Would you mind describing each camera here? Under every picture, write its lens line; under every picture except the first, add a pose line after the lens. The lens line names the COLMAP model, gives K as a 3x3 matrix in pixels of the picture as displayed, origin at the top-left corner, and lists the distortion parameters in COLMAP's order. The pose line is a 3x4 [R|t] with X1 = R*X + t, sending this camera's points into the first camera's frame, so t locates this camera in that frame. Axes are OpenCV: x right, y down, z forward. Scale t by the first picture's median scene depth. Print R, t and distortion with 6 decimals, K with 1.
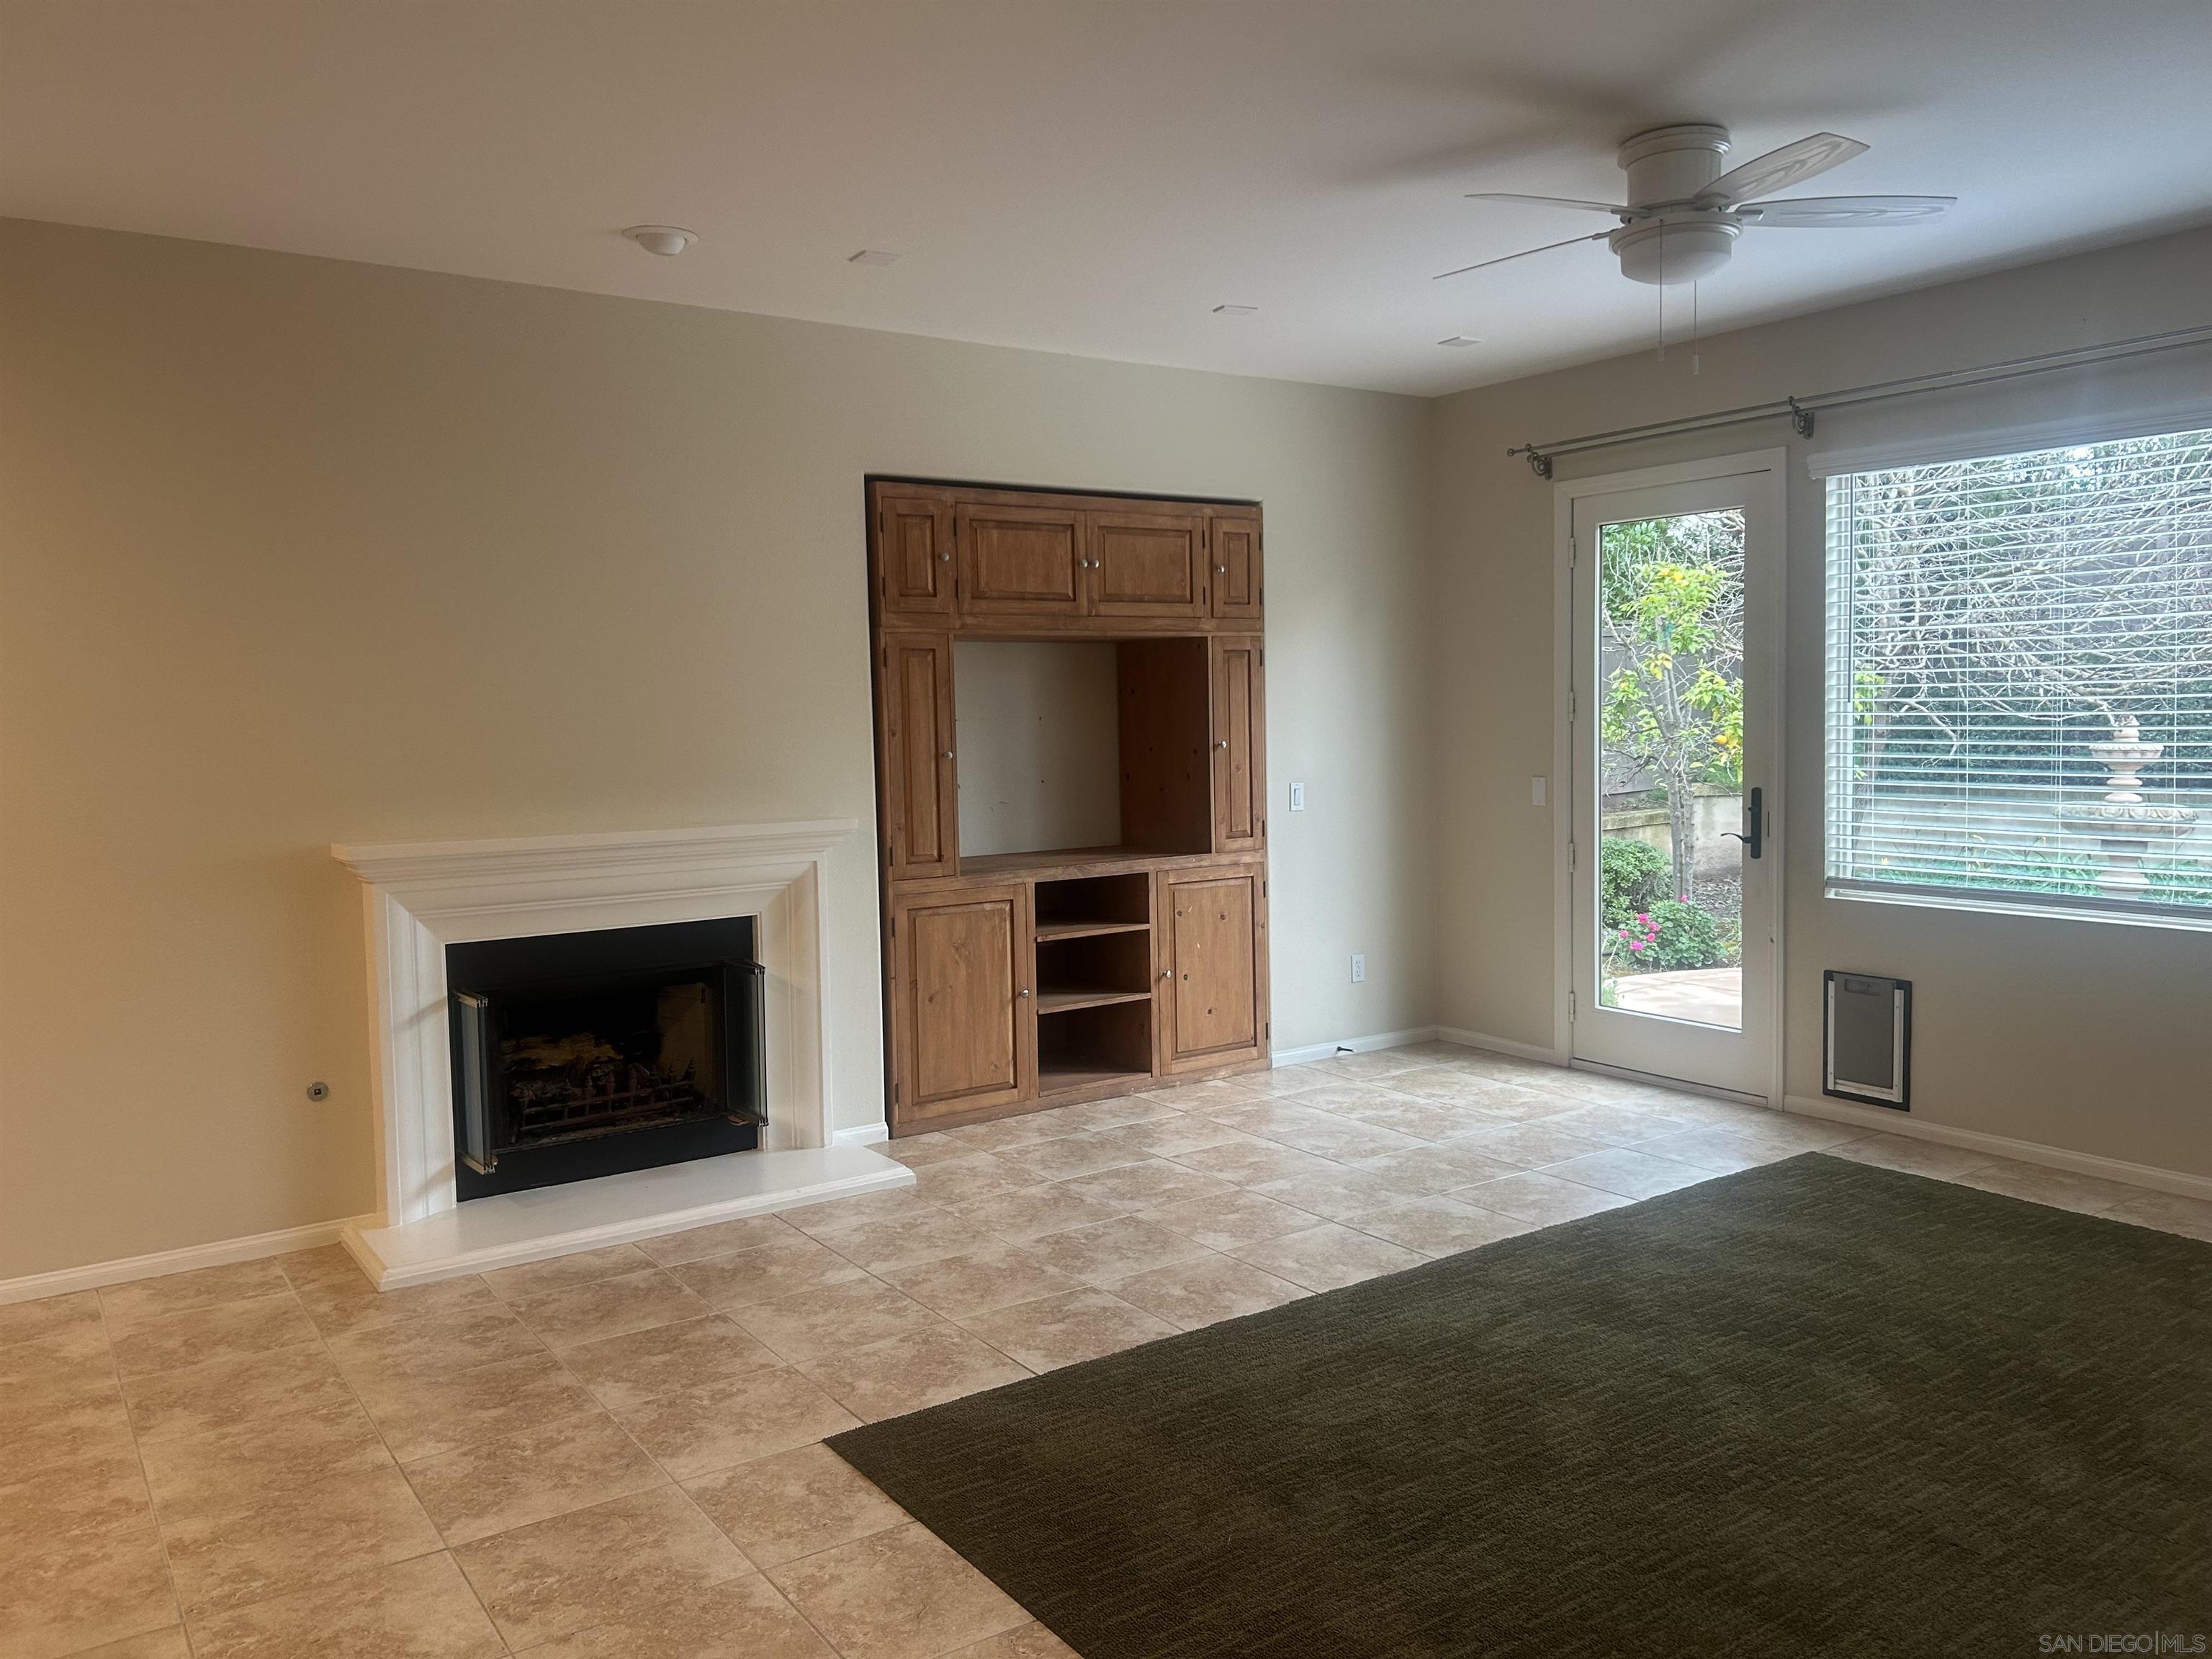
lens RADIAL K [[1673.6, 0, 1124.1], [0, 1673.6, 827.9], [0, 0, 1]] dist [0.066765, -0.071213]
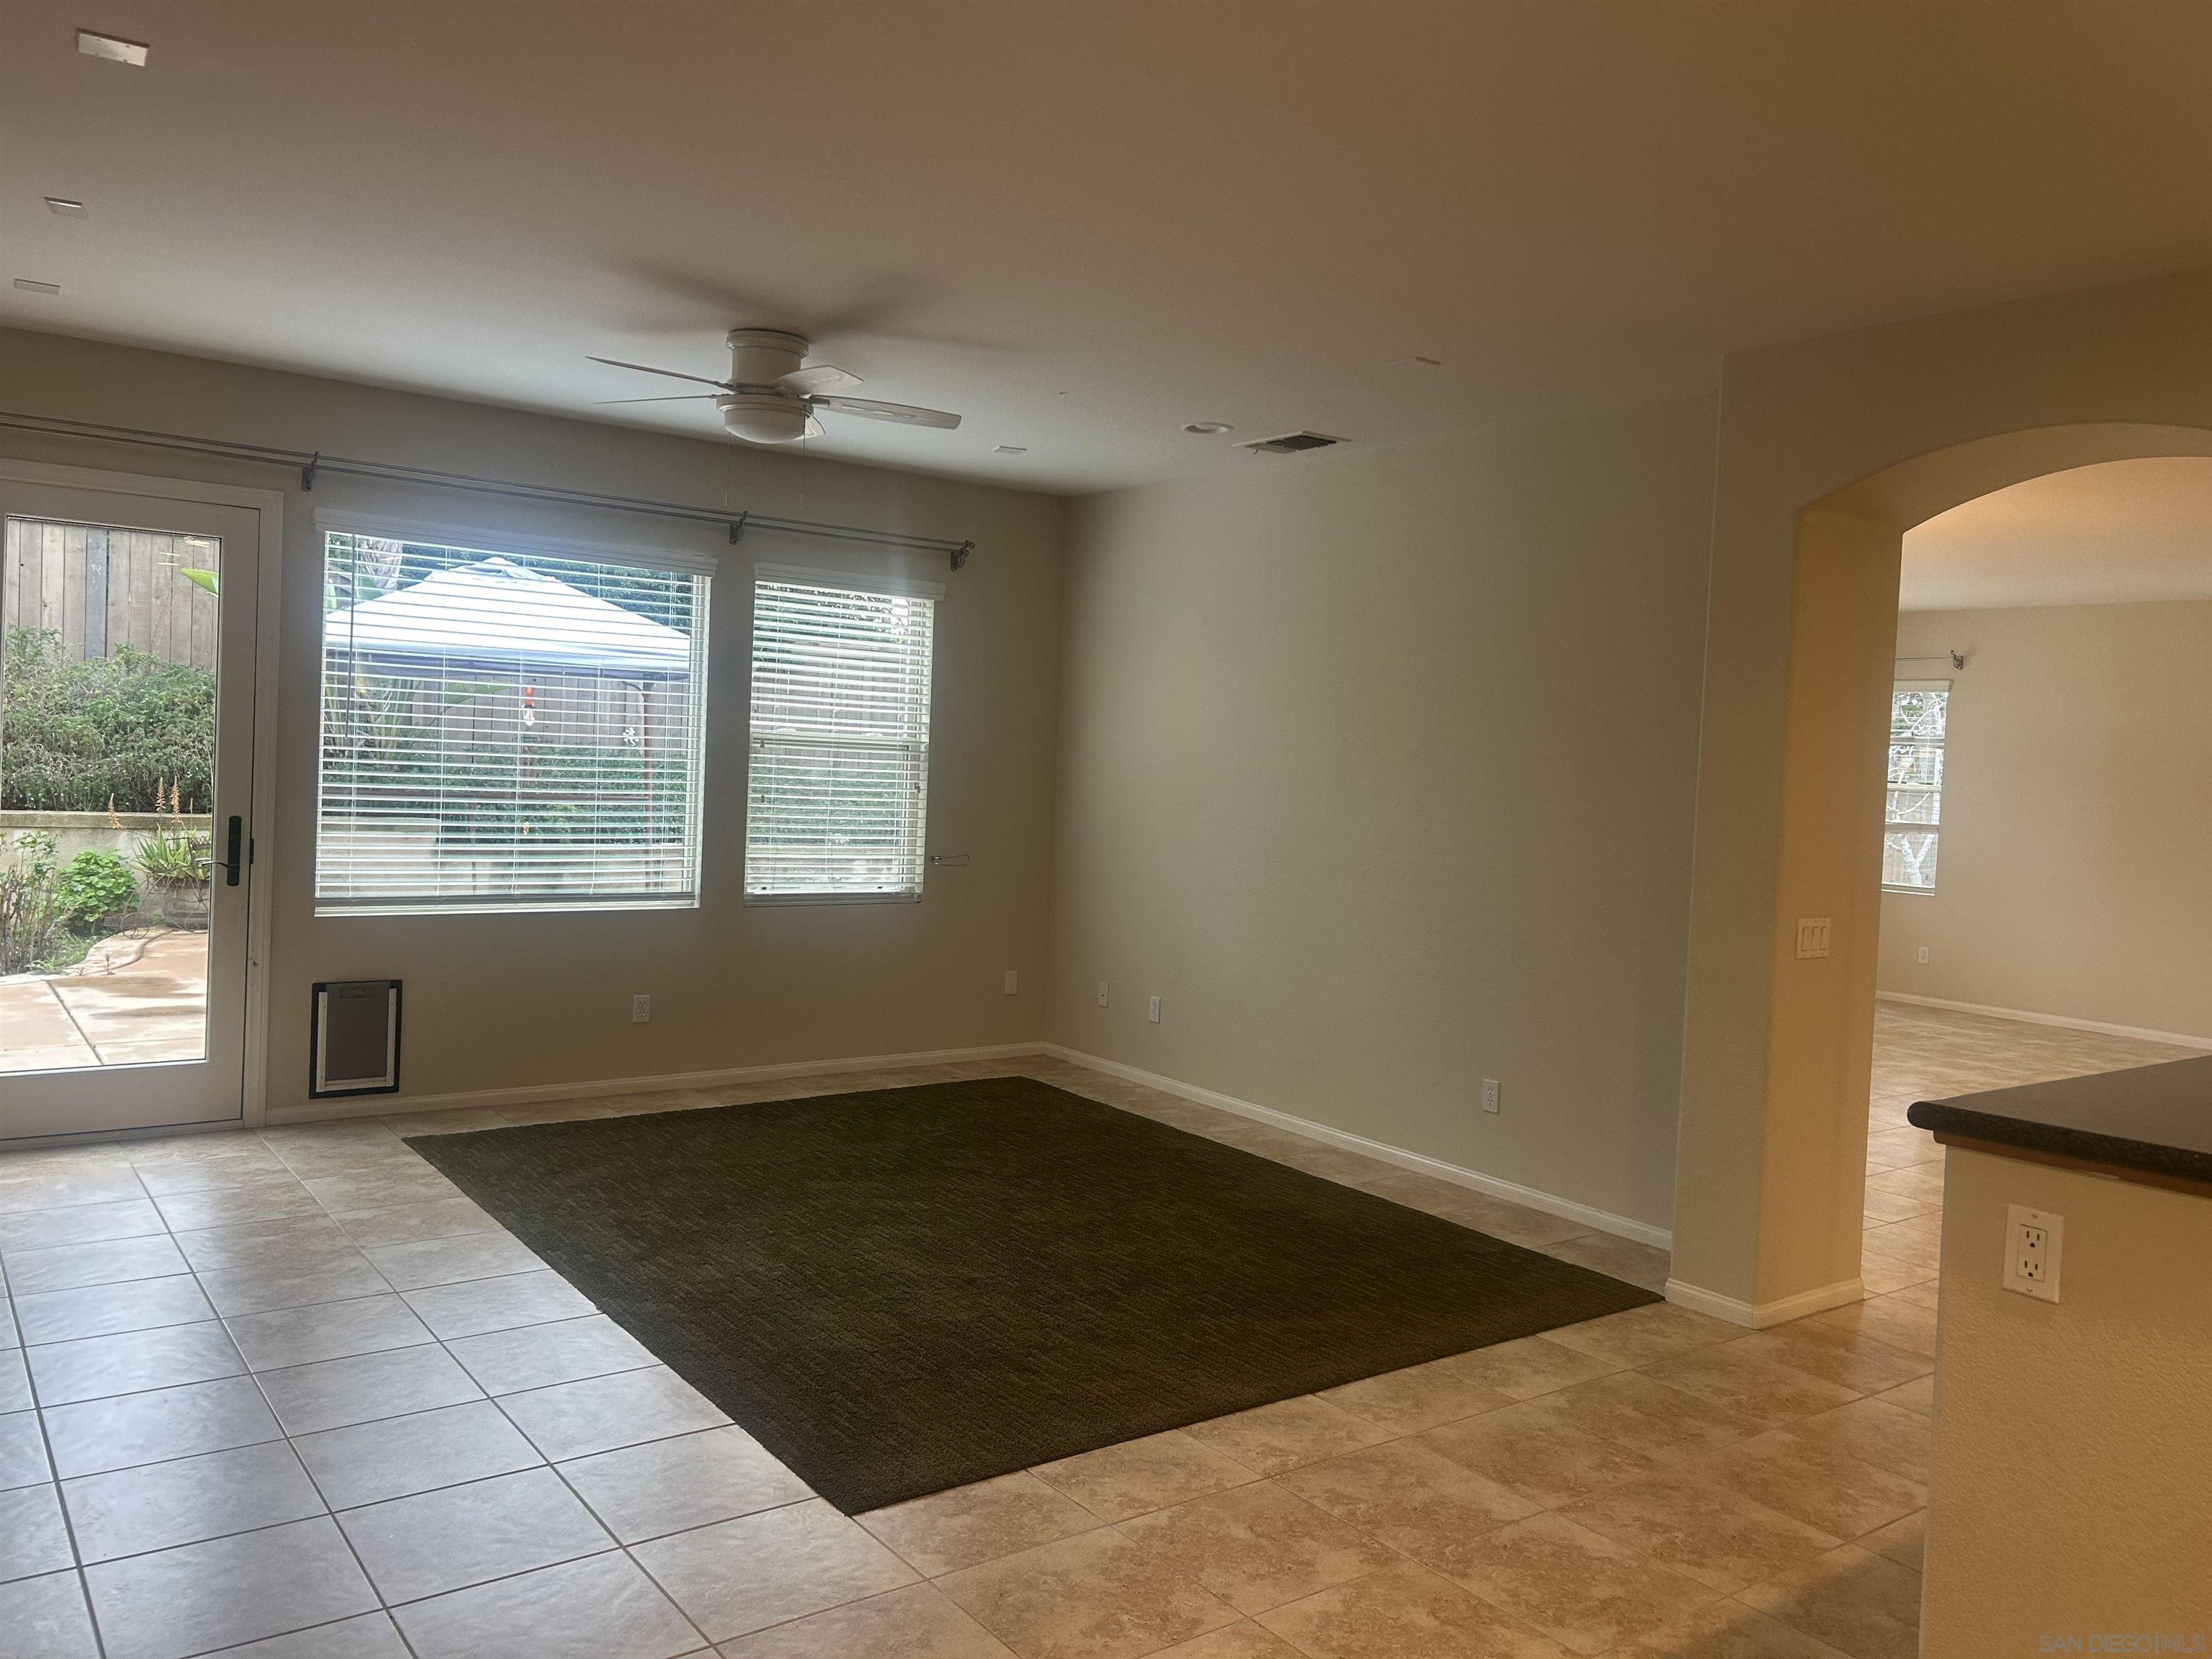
lens RADIAL K [[1673.6, 0, 1125.0], [0, 1673.6, 829.2], [0, 0, 1]] dist [0.066765, -0.071213]
pose [[-0.045405, -0.028266, 0.998569, -0.761353], [0.023099, 0.999303, 0.029337, -0.037927], [-0.998702, 0.024398, -0.044720, 0.581448]]
